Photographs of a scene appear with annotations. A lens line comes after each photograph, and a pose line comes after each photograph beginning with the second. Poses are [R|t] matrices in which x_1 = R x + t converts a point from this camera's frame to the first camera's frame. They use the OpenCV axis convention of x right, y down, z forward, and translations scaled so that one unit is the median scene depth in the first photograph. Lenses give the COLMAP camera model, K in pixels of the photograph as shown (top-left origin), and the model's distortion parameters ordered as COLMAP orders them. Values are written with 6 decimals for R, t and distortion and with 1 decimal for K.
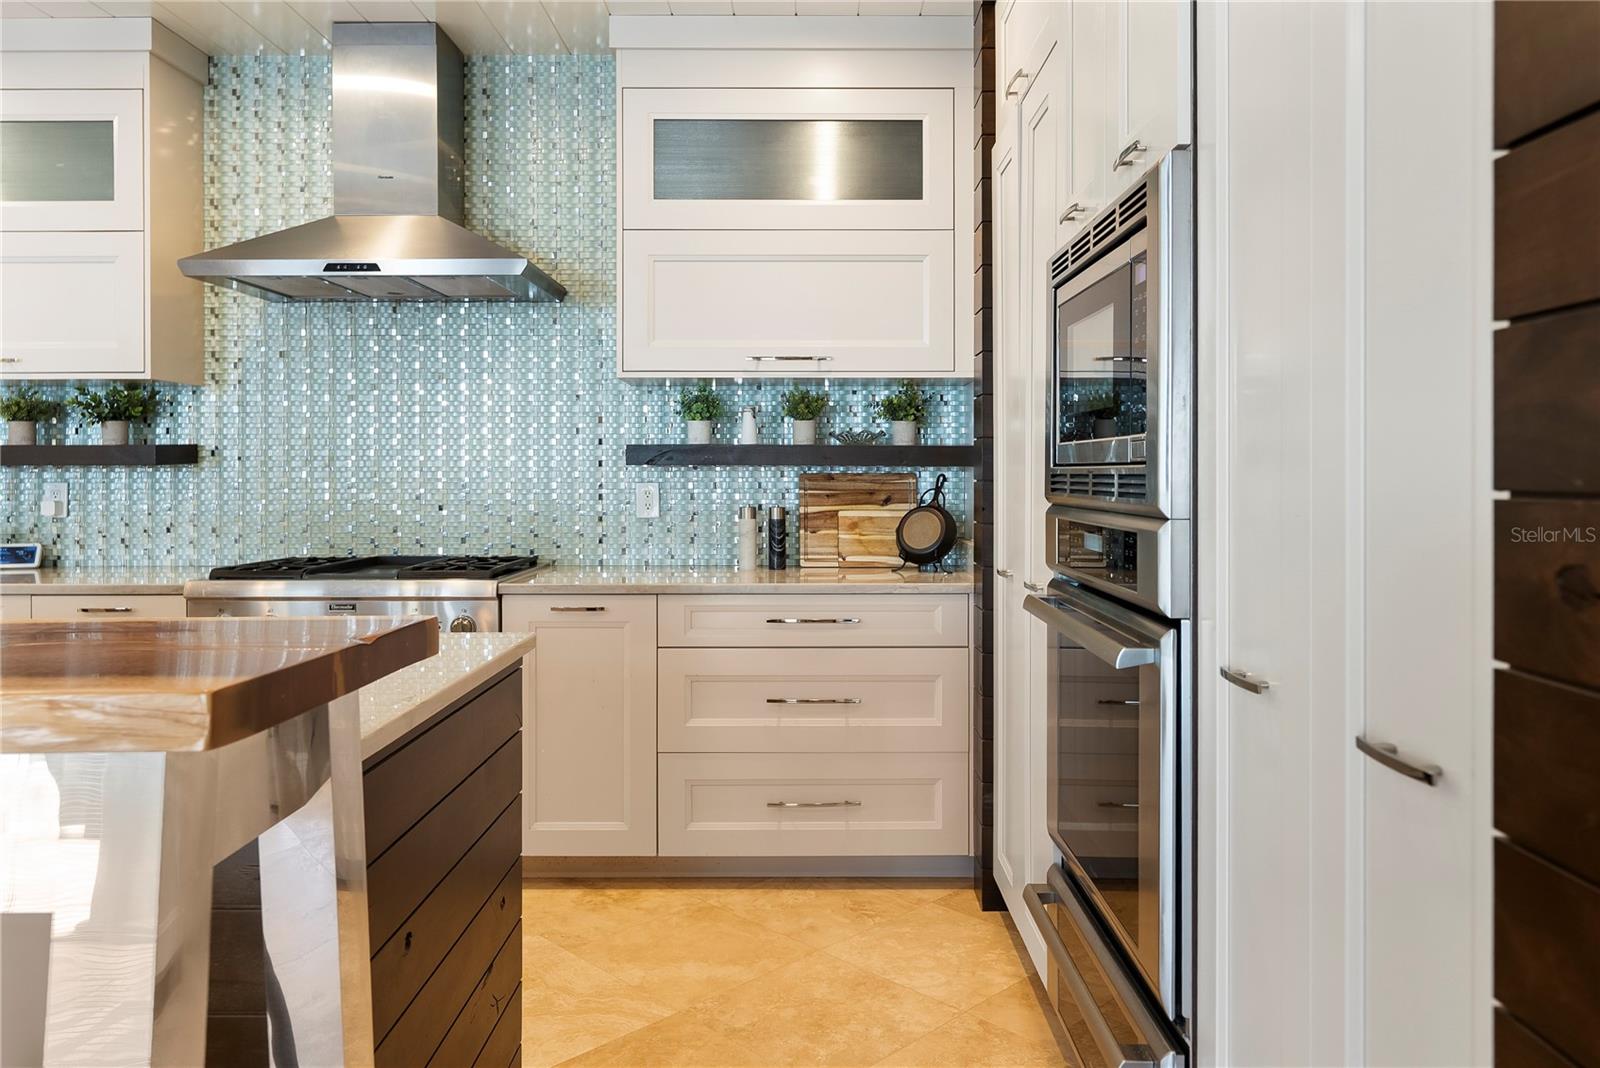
lens RADIAL K [[1094.2, 0, 800.0], [0, 1094.2, 534.0], [0, 0, 1]] dist [-0.007817, -0.003453]
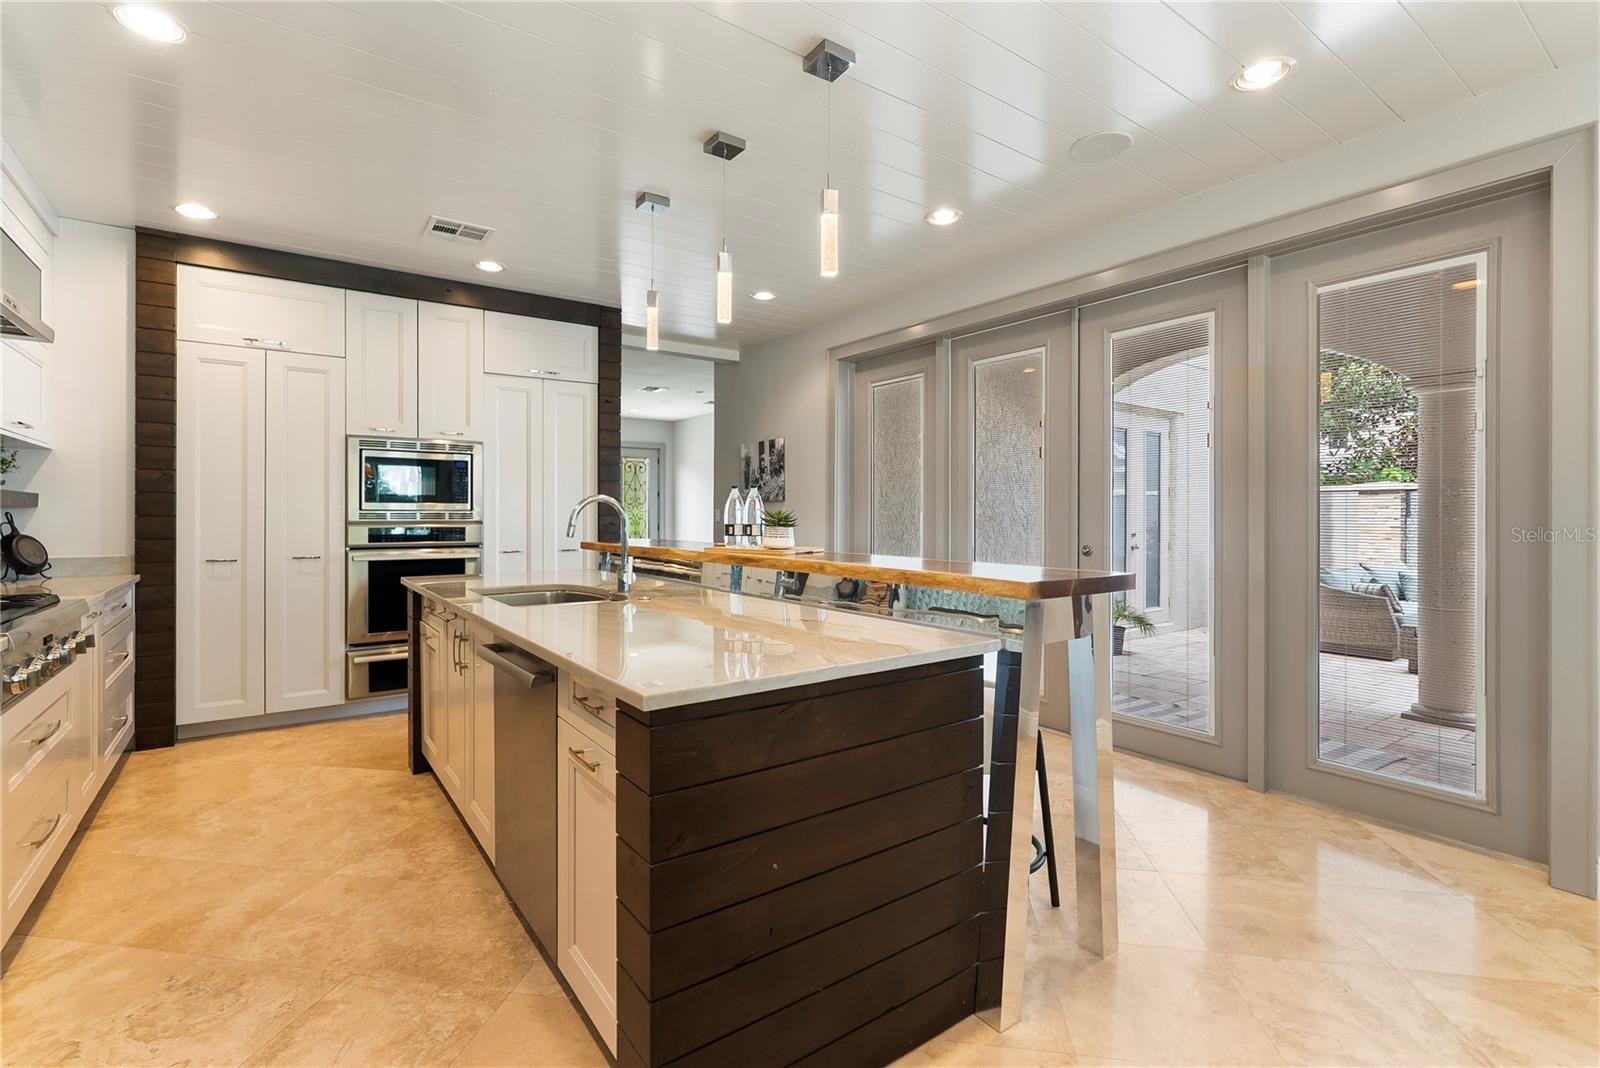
lens RADIAL K [[727.8, 0, 800.0], [0, 727.8, 534.0], [0, 0, 1]] dist [-0.001646, 0.000171]
pose [[-0.588399, -0.022034, 0.808271, -1.201895], [0.042126, 0.997436, 0.057858, -0.035783], [-0.807473, 0.068093, -0.585961, 0.693152]]
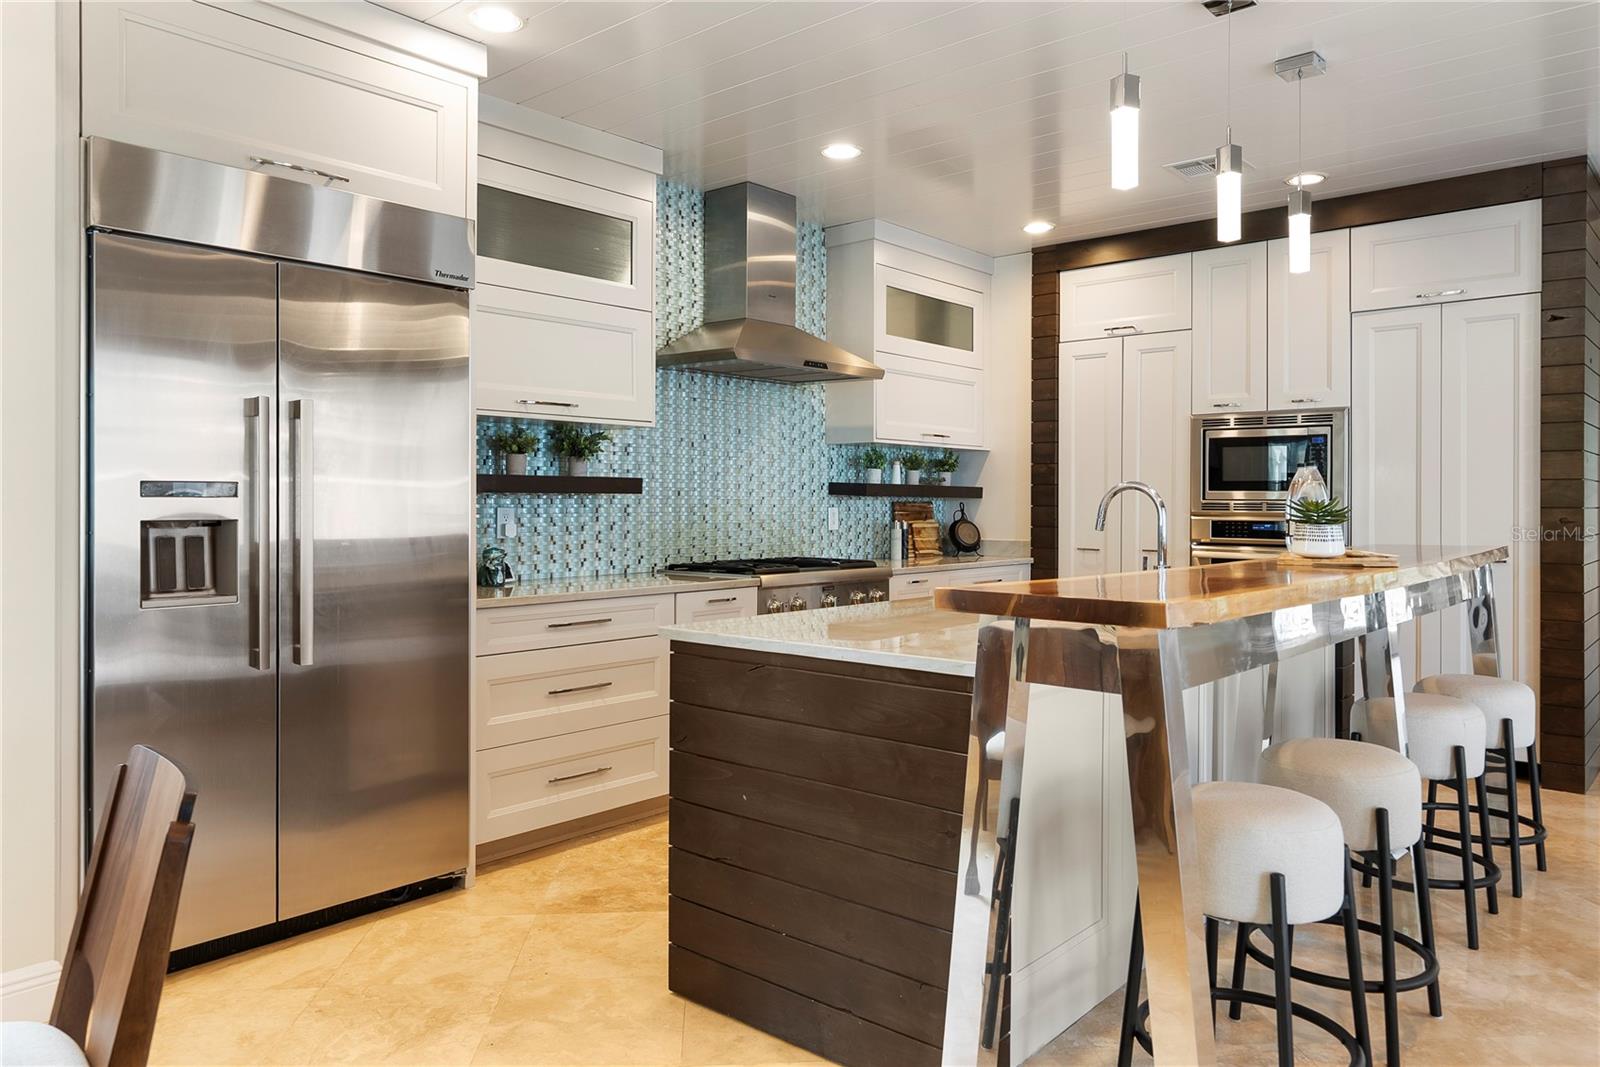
lens RADIAL K [[1113.5, 0, 800.0], [0, 1113.5, 533.5], [0, 0, 1]] dist [-0.004045, -0.001355]
pose [[0.653688, -0.018889, 0.756528, -1.388746], [0.037546, 0.999267, -0.007492, -0.000100], [-0.755832, 0.033302, 0.653918, 0.013852]]
